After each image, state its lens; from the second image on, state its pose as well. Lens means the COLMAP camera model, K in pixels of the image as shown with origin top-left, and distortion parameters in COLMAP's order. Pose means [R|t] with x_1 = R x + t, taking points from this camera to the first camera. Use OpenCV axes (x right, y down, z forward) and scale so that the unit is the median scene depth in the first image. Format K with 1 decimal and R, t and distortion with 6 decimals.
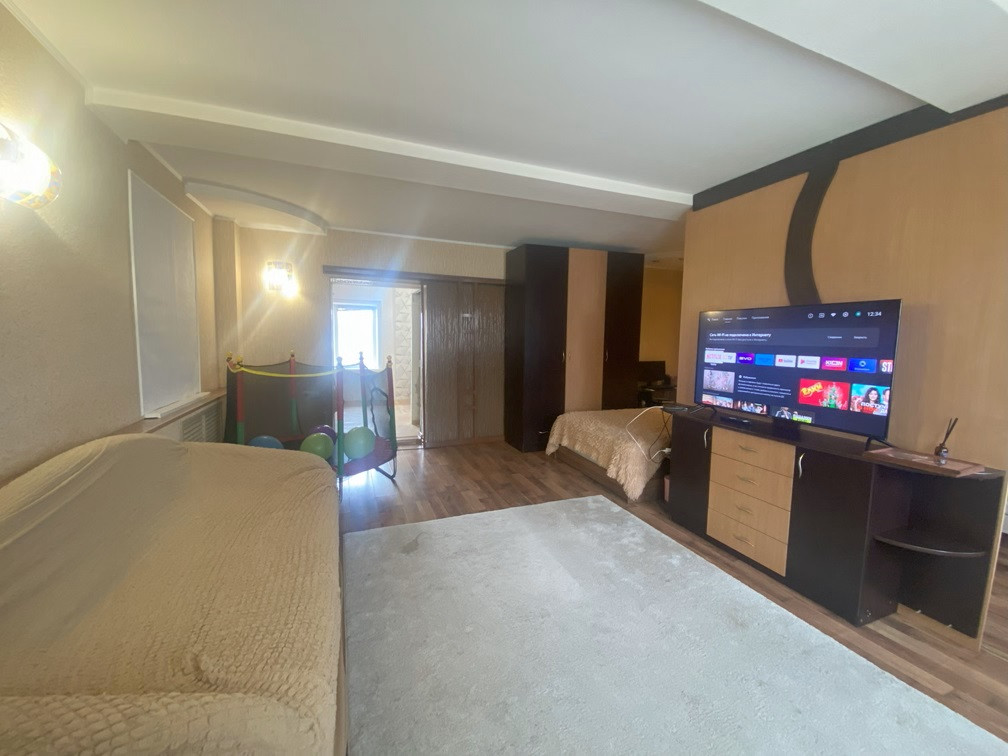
lens RADIAL K [[402.7, 0, 502.6], [0, 402.7, 375.8], [0, 0, 1]] dist [-0.001117, -0.008229]
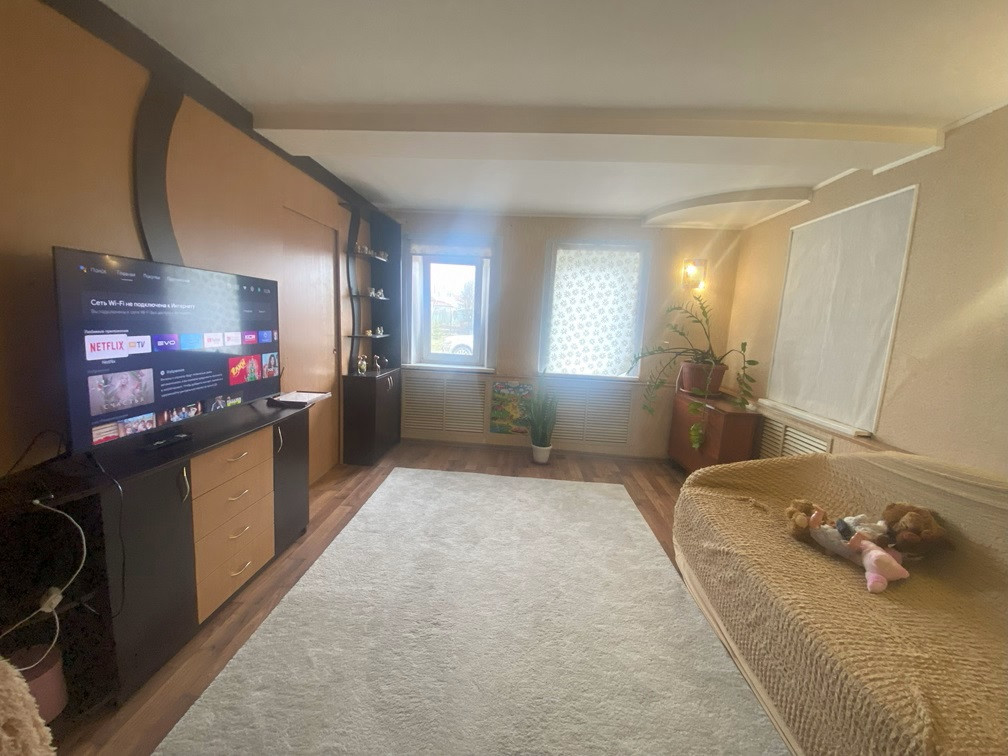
lens RADIAL K [[402.7, 0, 501.9], [0, 402.7, 378.9], [0, 0, 1]] dist [-0.001117, -0.008229]
pose [[-0.906922, -0.121381, 0.403434, -0.149366], [-0.025508, 0.971660, 0.235001, -0.162964], [-0.420526, 0.202836, -0.884316, 1.466396]]
